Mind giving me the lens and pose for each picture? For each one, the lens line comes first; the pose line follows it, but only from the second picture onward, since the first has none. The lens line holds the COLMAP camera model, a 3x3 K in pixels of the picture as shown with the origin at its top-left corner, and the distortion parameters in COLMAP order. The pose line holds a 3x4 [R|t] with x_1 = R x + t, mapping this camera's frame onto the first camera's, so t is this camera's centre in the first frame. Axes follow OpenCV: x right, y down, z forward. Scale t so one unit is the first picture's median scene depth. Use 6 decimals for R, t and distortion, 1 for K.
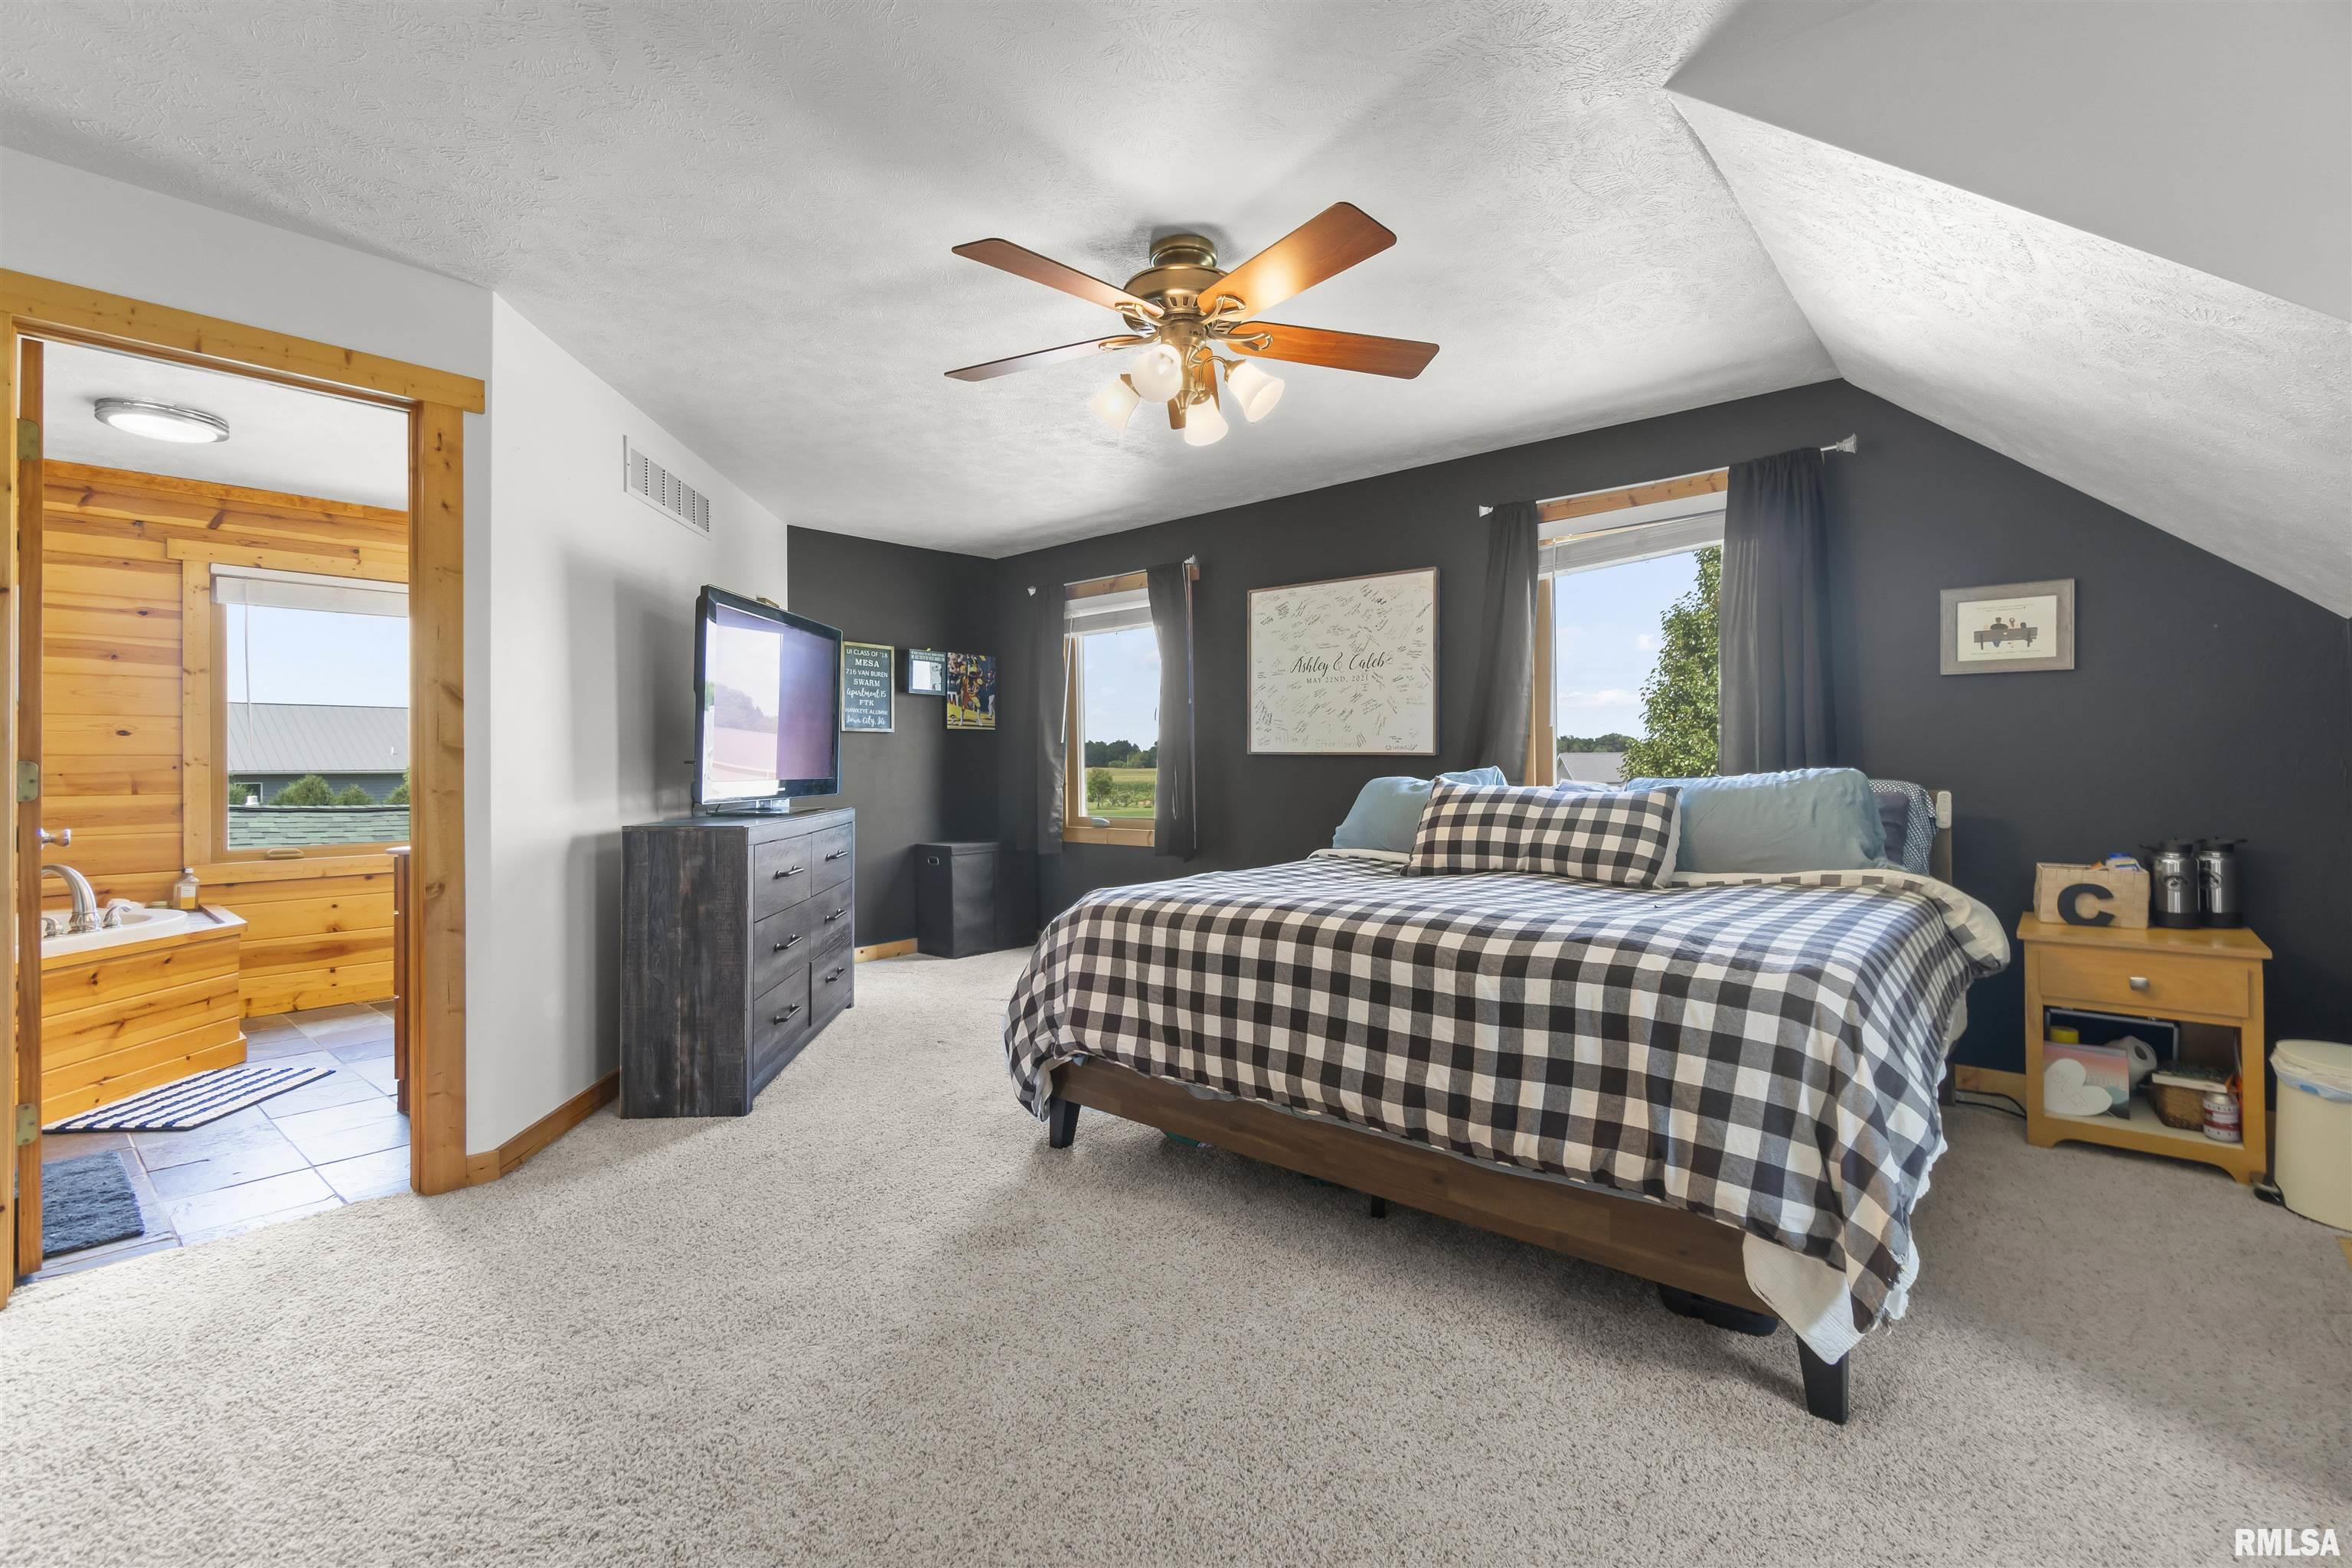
lens RADIAL K [[1025.4, 0, 1130.4], [0, 1025.4, 765.0], [0, 0, 1]] dist [0.002783, 0.000475]
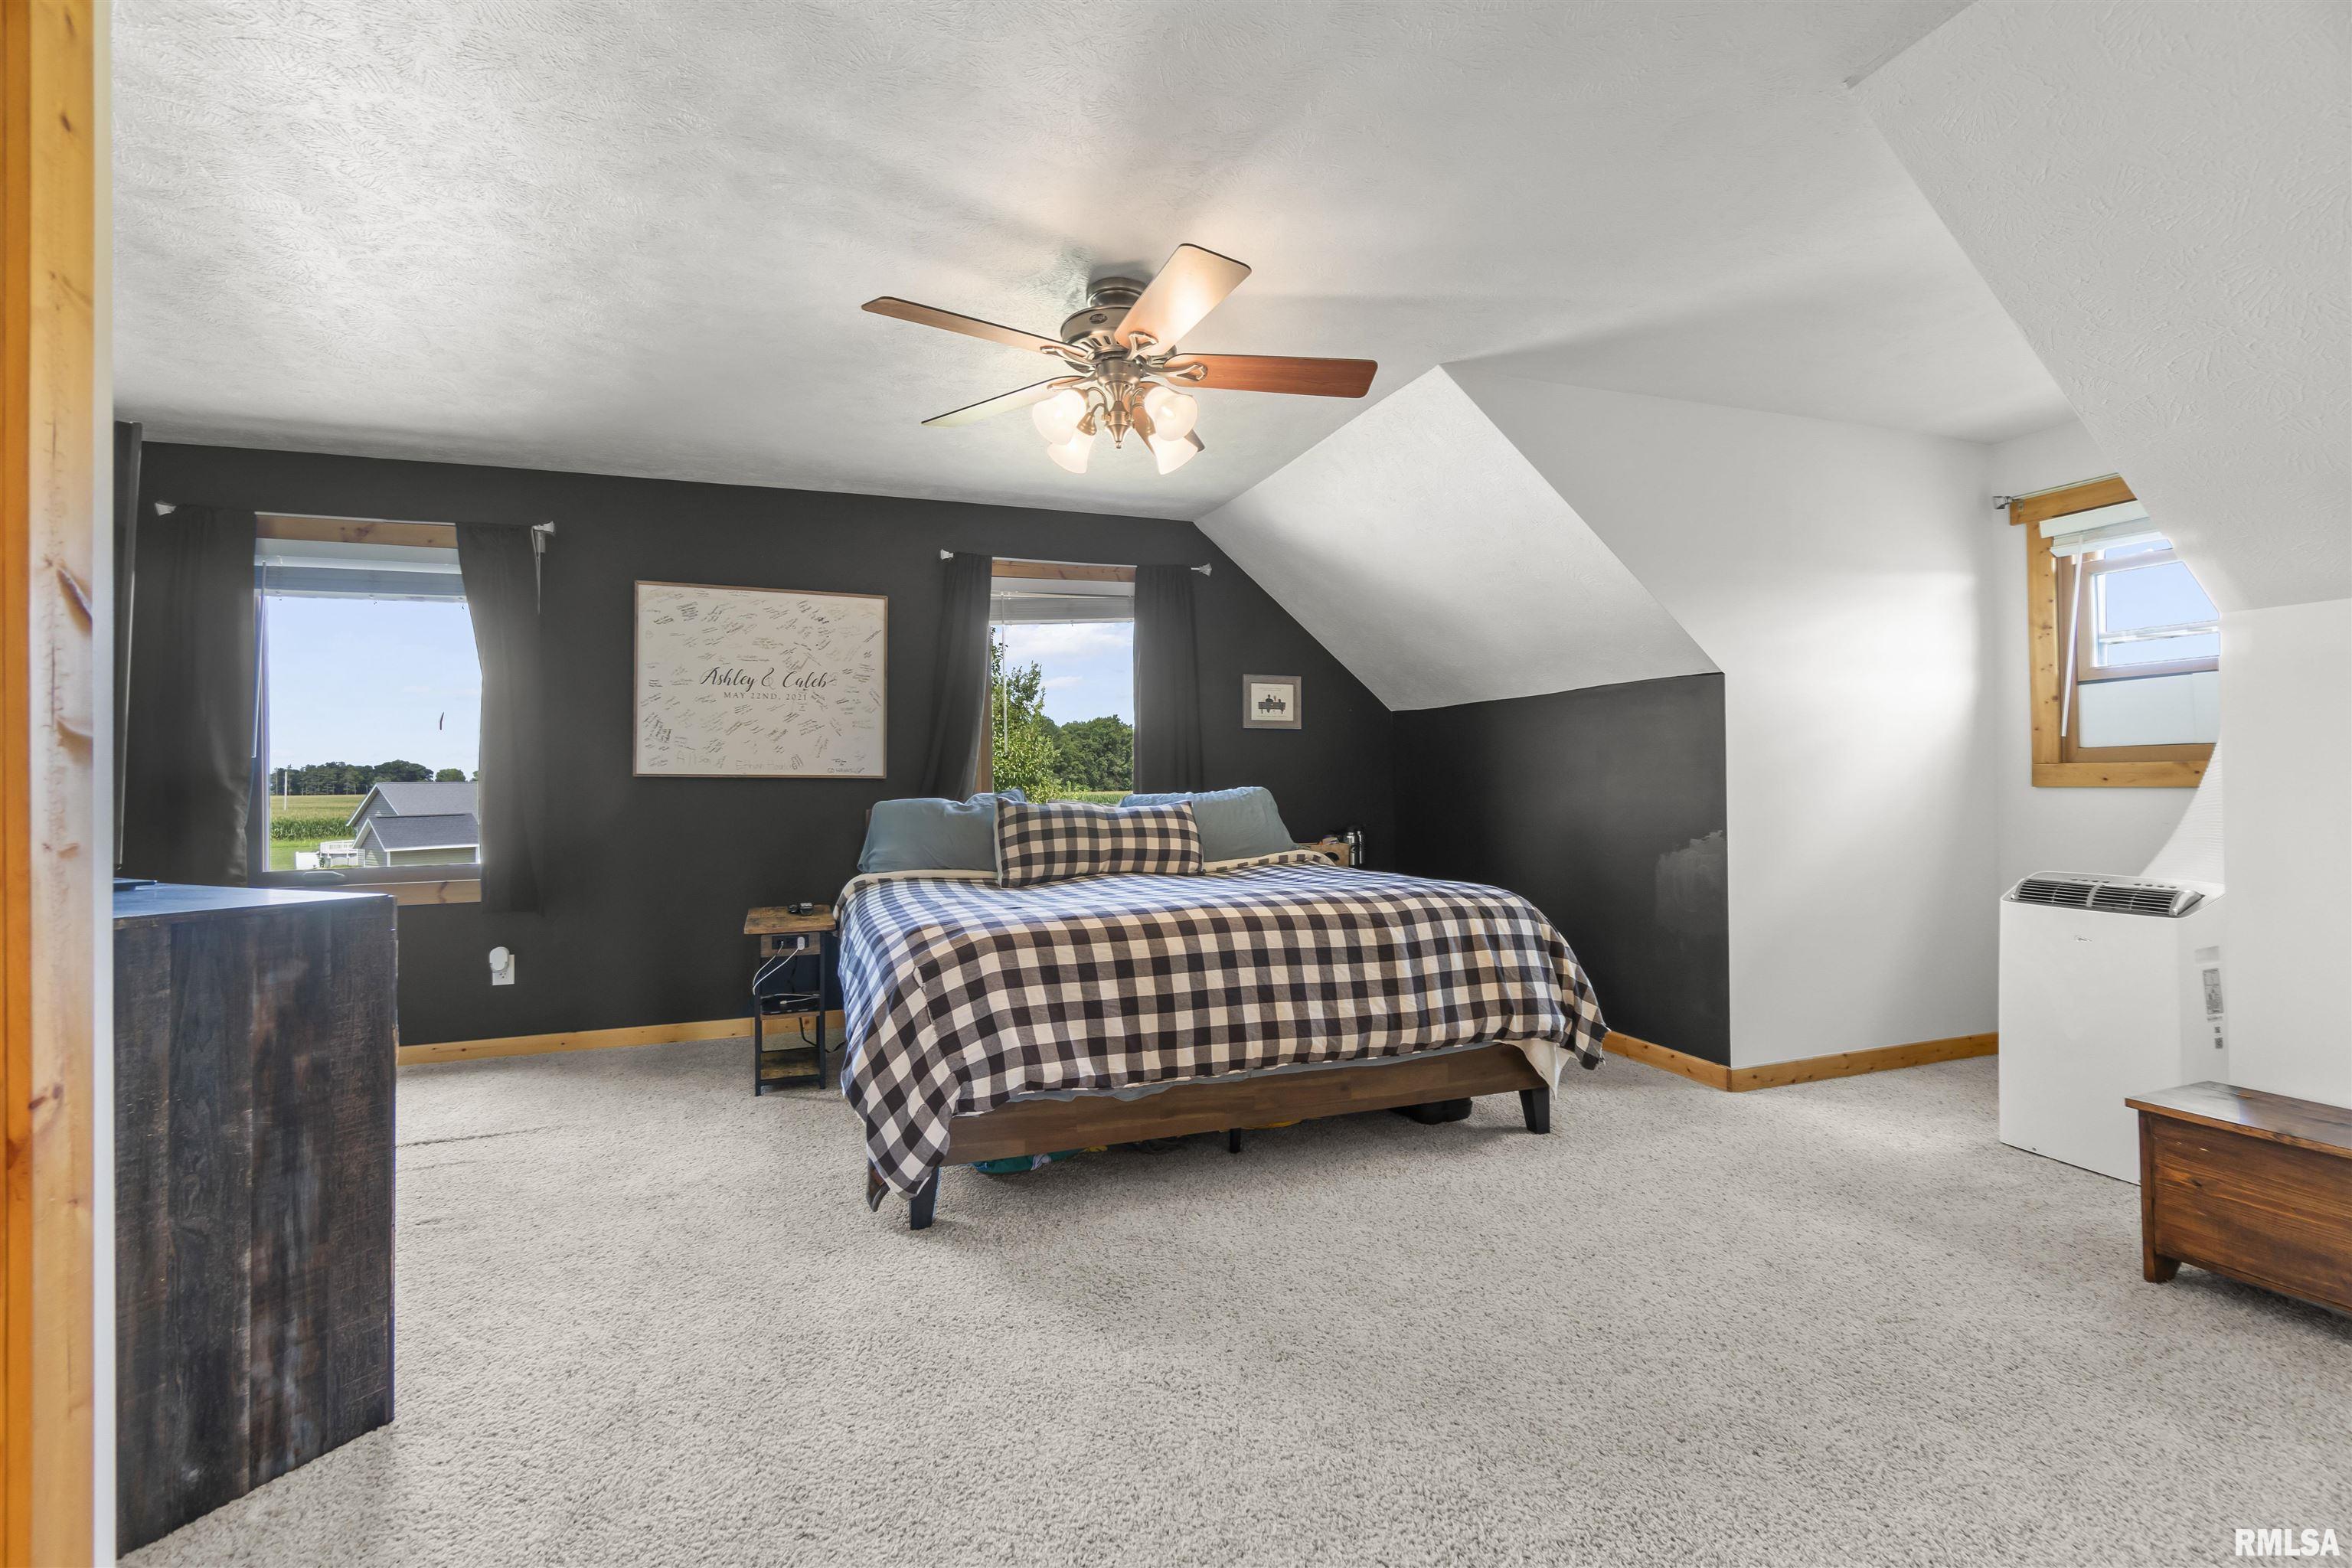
lens RADIAL K [[1025.4, 0, 1153.0], [0, 1025.4, 780.1], [0, 0, 1]] dist [0.002783, 0.000475]
pose [[0.485190, 0.004236, 0.874399, -0.672092], [0.007965, 0.999925, -0.009264, 0.005676], [-0.874373, 0.011460, 0.485120, 0.372278]]
